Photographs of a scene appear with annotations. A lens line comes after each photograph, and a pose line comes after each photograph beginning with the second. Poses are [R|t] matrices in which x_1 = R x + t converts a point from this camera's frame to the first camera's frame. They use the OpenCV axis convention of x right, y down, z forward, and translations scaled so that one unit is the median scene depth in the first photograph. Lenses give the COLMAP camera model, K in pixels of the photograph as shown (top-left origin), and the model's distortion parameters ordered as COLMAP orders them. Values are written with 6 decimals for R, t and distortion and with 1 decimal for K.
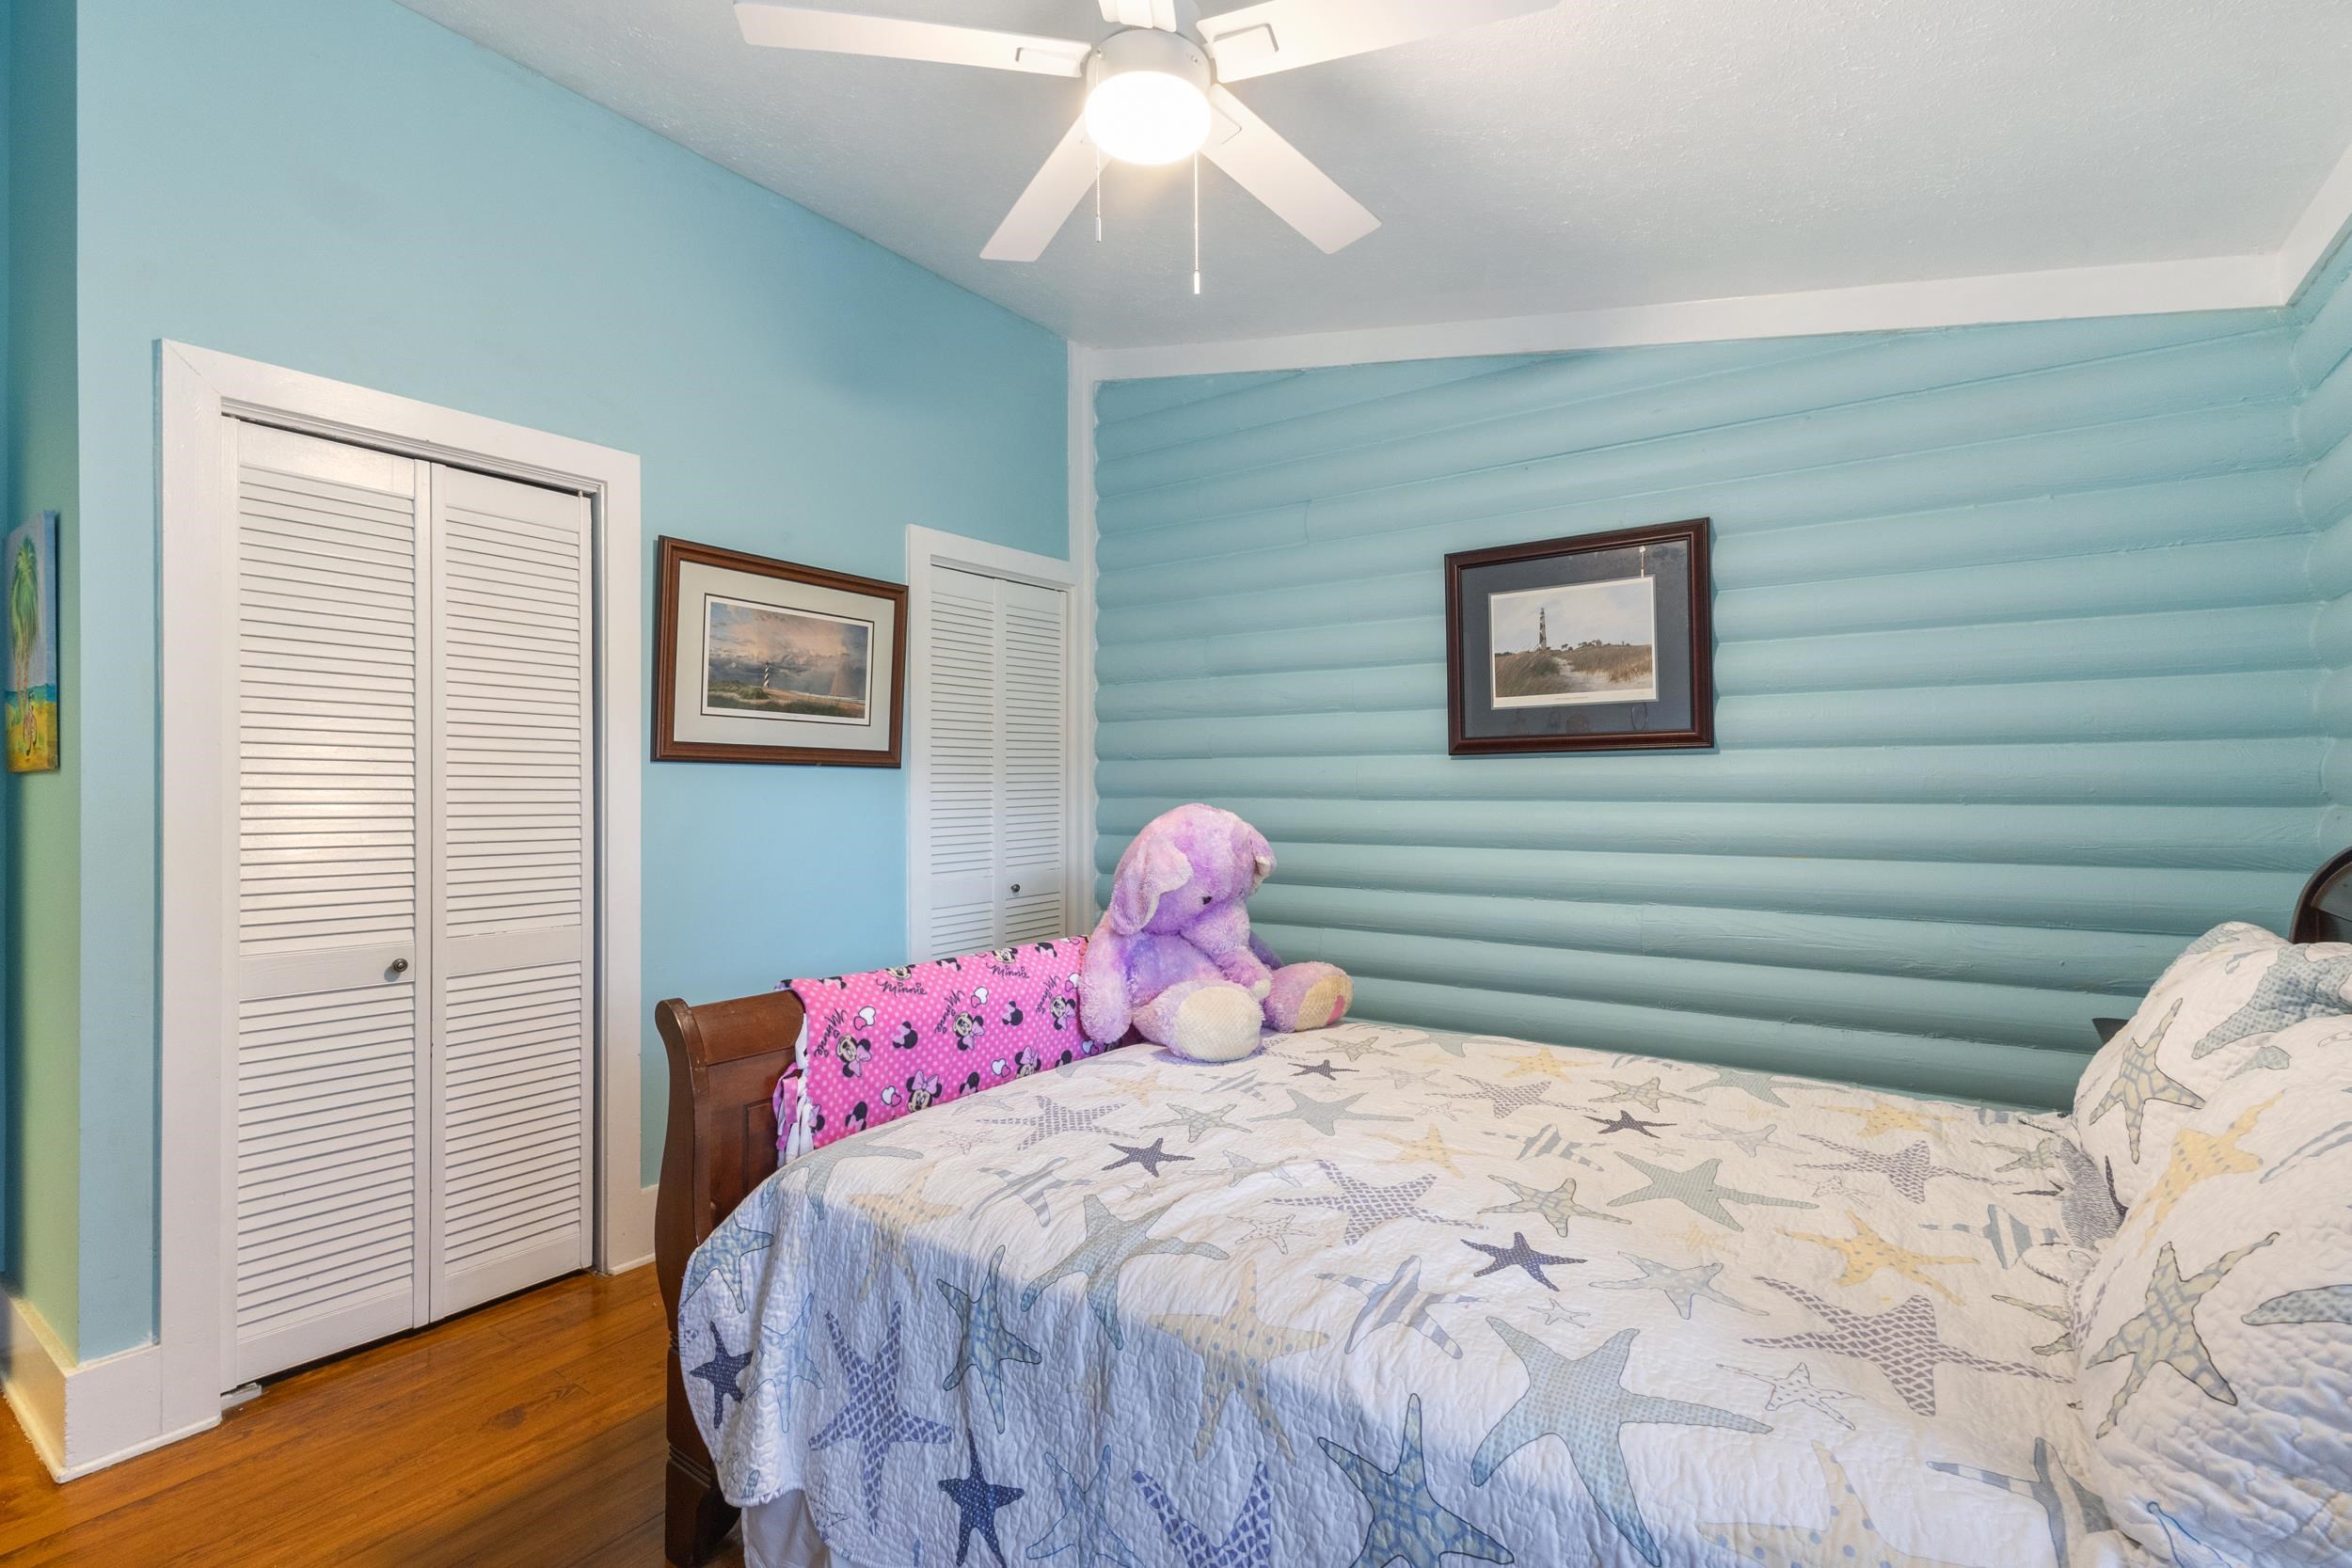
lens RADIAL K [[1100.4, 0, 1179.4], [0, 1100.4, 780.4], [0, 0, 1]] dist [0.007440, 0.000395]
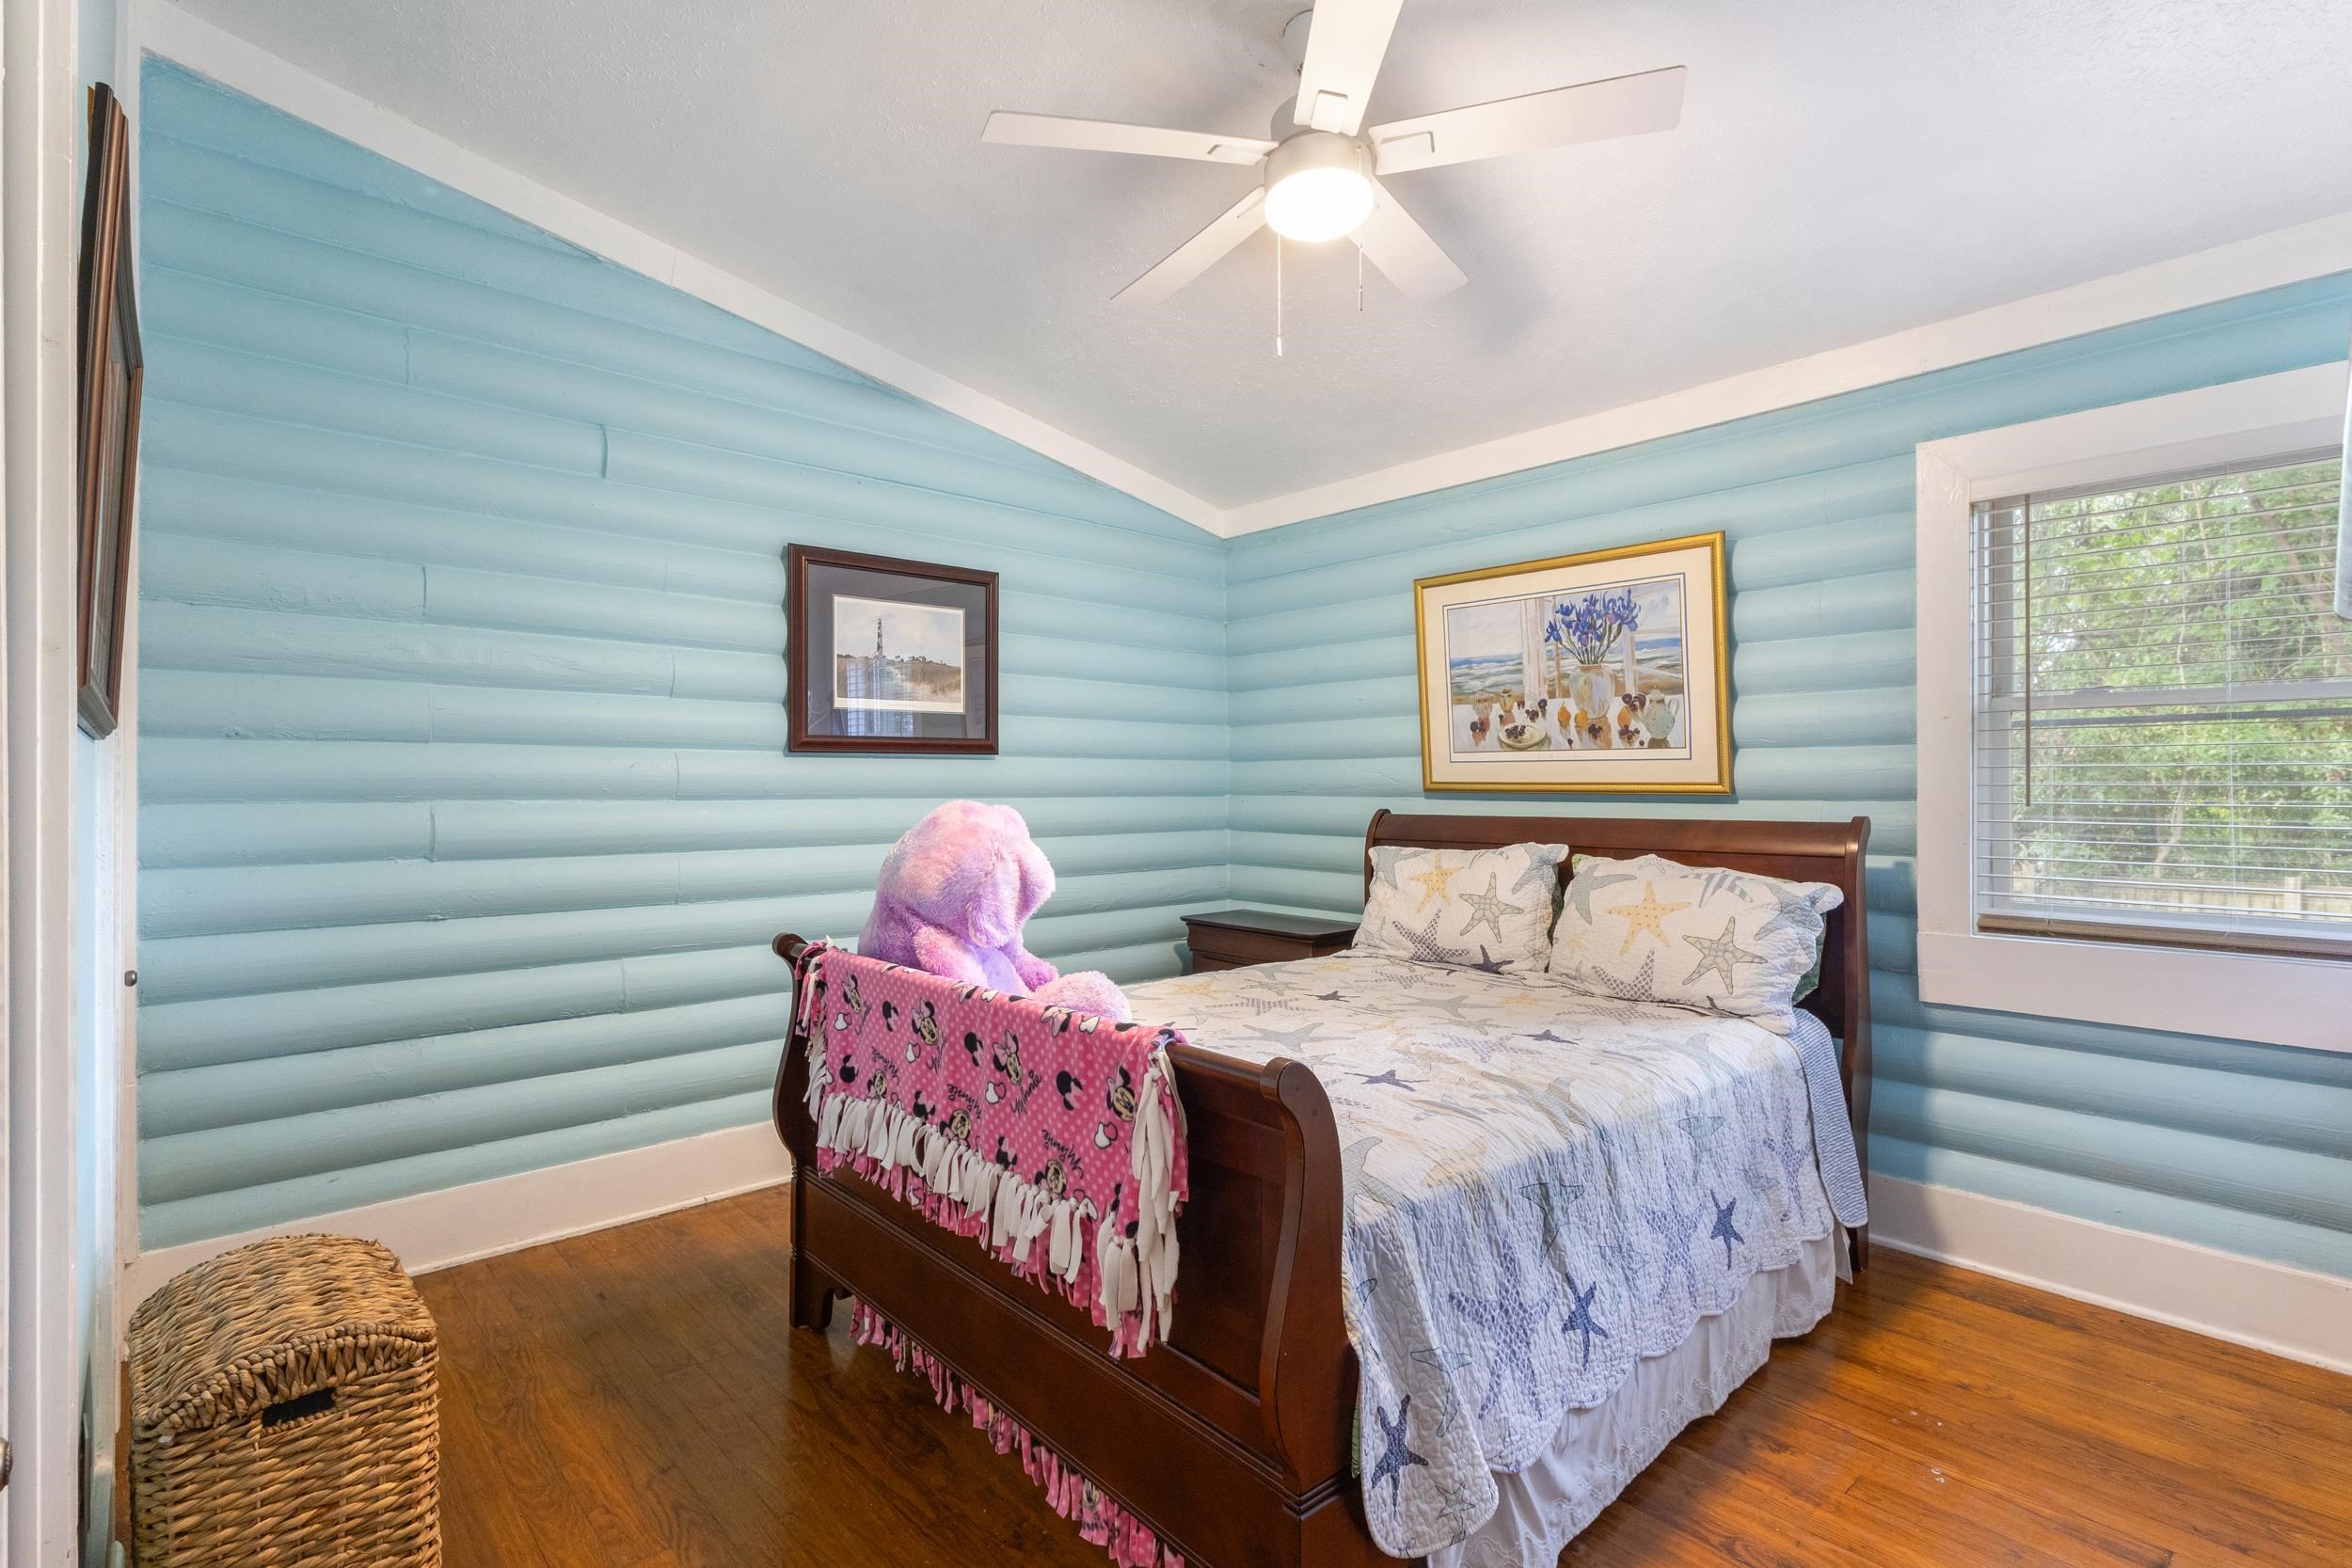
lens RADIAL K [[1100.4, 0, 1178.5], [0, 1100.4, 780.1], [0, 0, 1]] dist [0.007440, 0.000395]
pose [[0.208991, 0.002052, 0.977915, -0.659214], [-0.003693, 0.999992, -0.001309, 0.001151], [-0.977911, -0.003338, 0.208997, 0.490319]]
